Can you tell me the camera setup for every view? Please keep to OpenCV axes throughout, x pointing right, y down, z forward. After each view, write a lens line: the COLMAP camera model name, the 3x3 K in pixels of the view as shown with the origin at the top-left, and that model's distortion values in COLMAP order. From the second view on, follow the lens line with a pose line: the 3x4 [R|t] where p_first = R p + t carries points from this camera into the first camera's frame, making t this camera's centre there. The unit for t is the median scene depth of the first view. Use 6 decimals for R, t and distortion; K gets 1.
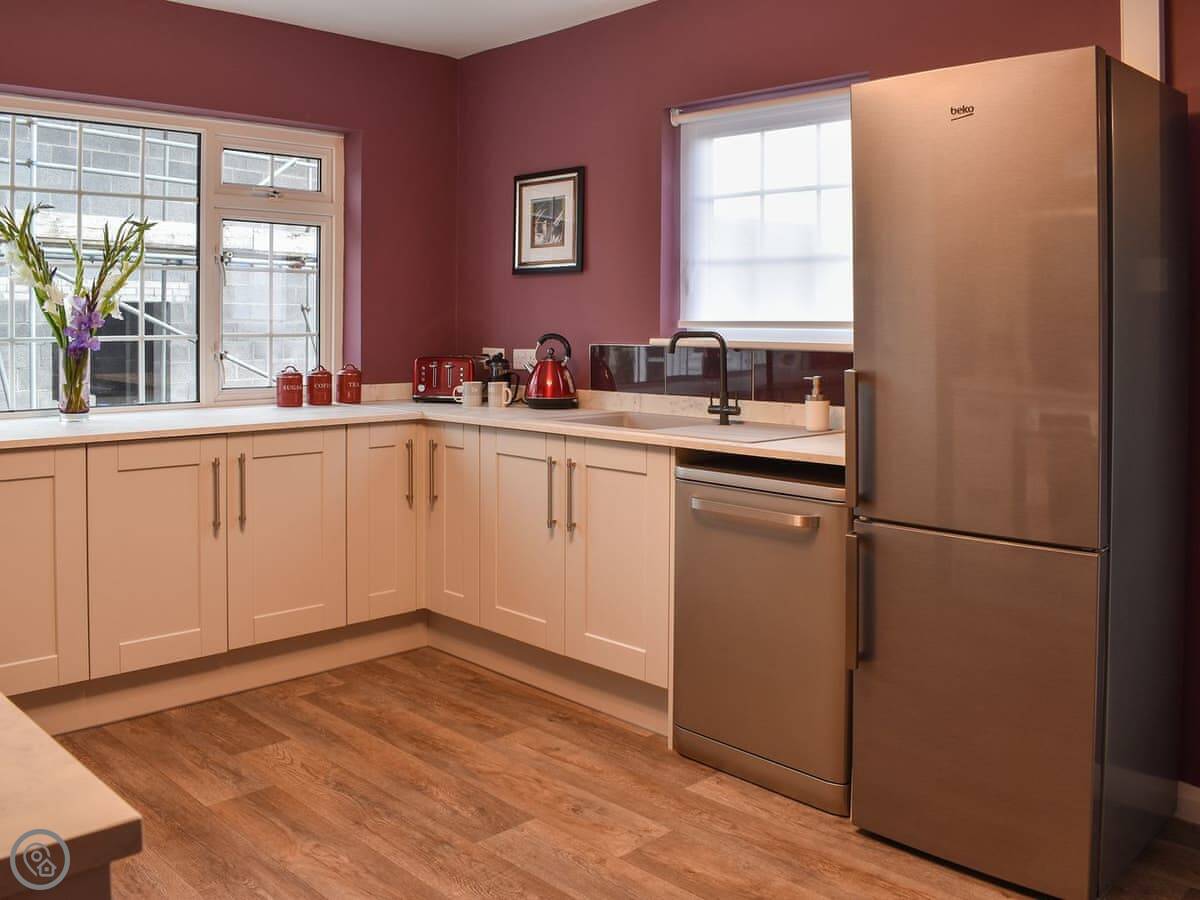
lens RADIAL K [[1062.8, 0, 603.3], [0, 1062.8, 451.3], [0, 0, 1]] dist [-0.092386, 0.013915]
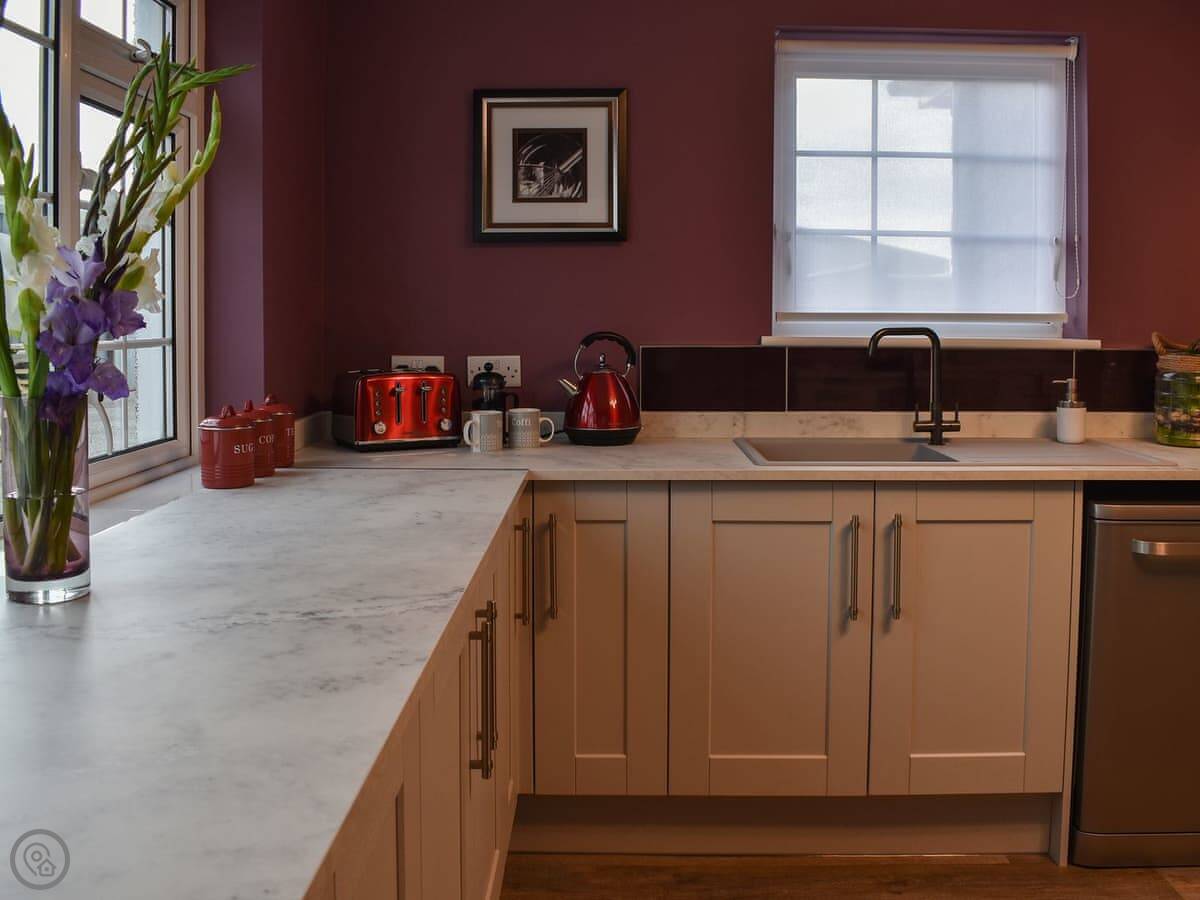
lens RADIAL K [[1051.3, 0, 596.8], [0, 1051.3, 430.7], [0, 0, 1]] dist [-0.095196, 0.023200]
pose [[0.713400, -0.082587, 0.695873, -0.580217], [0.086377, 0.995822, 0.029633, -0.076628], [-0.695413, 0.038967, 0.717553, 0.590622]]
